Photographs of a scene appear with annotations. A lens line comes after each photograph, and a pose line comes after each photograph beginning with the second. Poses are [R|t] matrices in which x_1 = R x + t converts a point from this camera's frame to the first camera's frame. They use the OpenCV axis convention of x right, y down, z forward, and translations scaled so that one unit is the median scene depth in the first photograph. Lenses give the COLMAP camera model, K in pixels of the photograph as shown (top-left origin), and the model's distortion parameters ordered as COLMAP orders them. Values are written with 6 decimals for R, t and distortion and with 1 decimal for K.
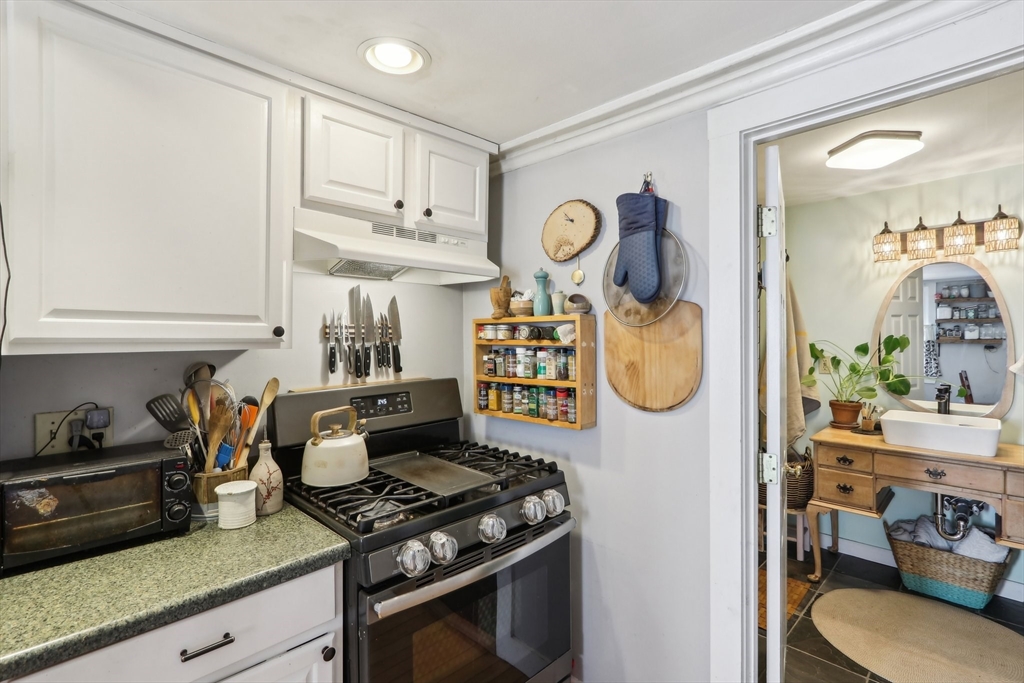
lens RADIAL K [[493.3, 0, 512.0], [0, 493.3, 341.5], [0, 0, 1]] dist [-0.013091, -0.000188]
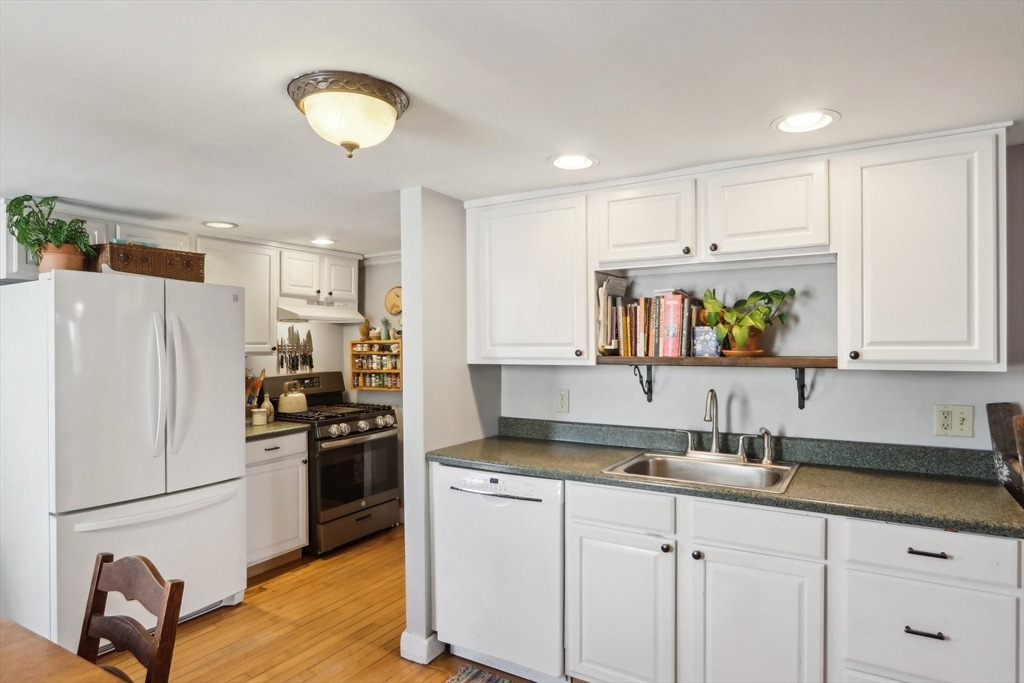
lens RADIAL K [[590.2, 0, 506.1], [0, 590.2, 349.9], [0, 0, 1]] dist [-0.005910, -0.000090]
pose [[0.975664, -0.007462, 0.219145, 0.013203], [0.009121, 0.999937, -0.006562, 0.012081], [-0.219082, 0.008402, 0.975670, -1.583914]]
